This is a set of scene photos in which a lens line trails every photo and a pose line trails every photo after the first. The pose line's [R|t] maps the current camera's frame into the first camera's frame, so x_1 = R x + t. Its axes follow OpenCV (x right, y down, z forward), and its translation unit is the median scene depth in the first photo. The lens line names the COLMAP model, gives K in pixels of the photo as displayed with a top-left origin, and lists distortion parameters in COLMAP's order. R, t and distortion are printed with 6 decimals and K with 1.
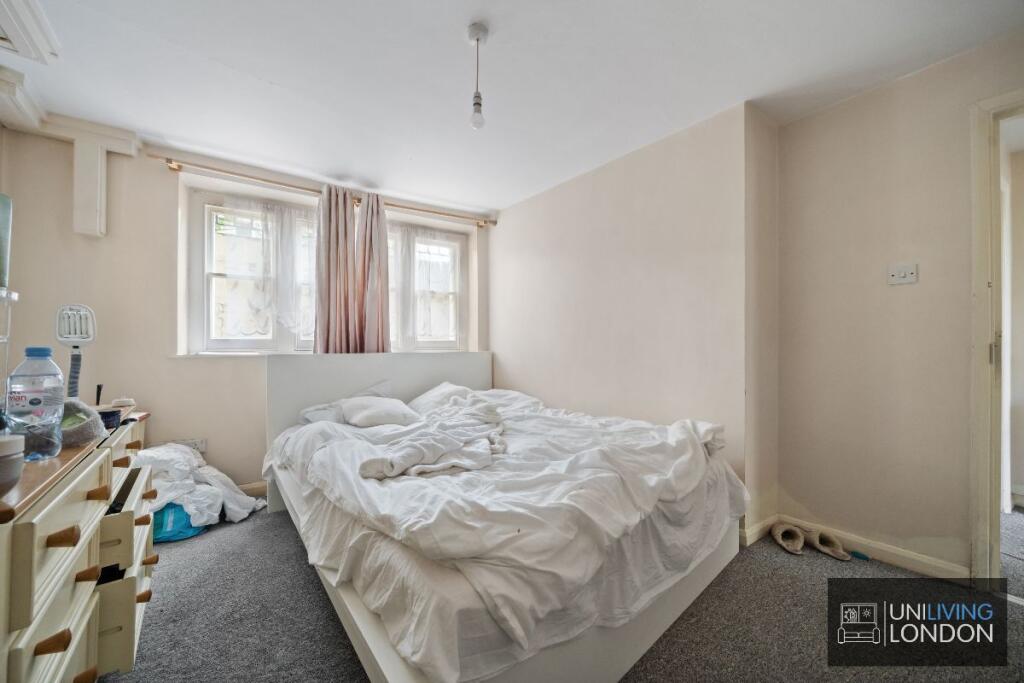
lens RADIAL K [[352.7, 0, 512.0], [0, 352.7, 341.5], [0, 0, 1]] dist [0.000382, 0.000037]
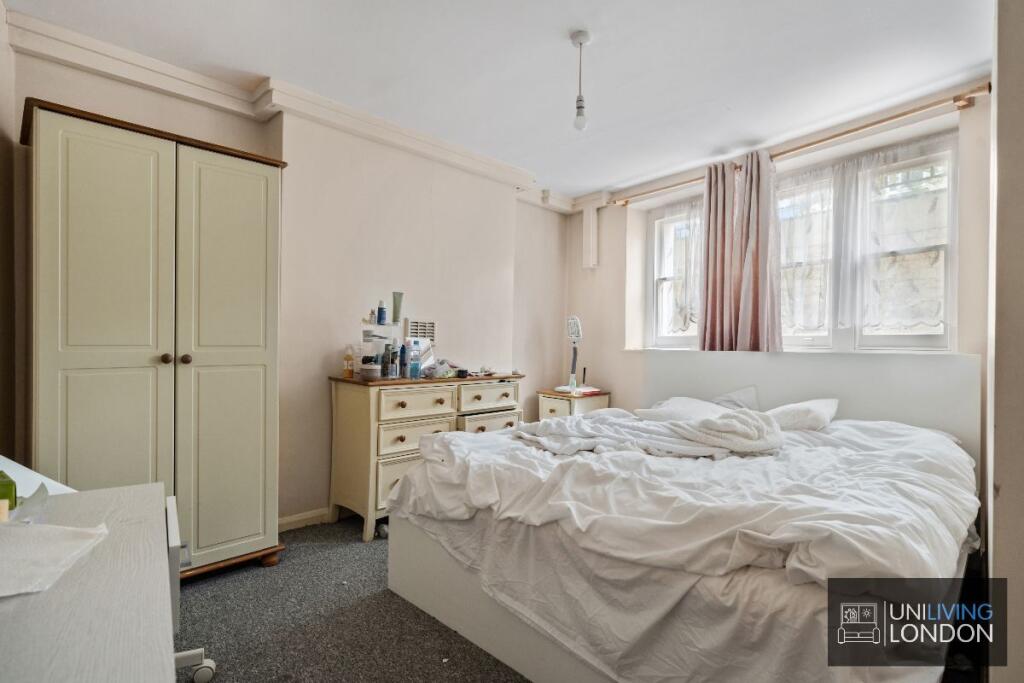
lens RADIAL K [[514.2, 0, 512.0], [0, 514.2, 341.5], [0, 0, 1]] dist [-0.000926, -0.000082]
pose [[0.088775, 0.001012, -0.996051, 0.895471], [0.008030, 0.999966, 0.001732, 0.004713], [0.996019, -0.008152, 0.088764, 0.432573]]
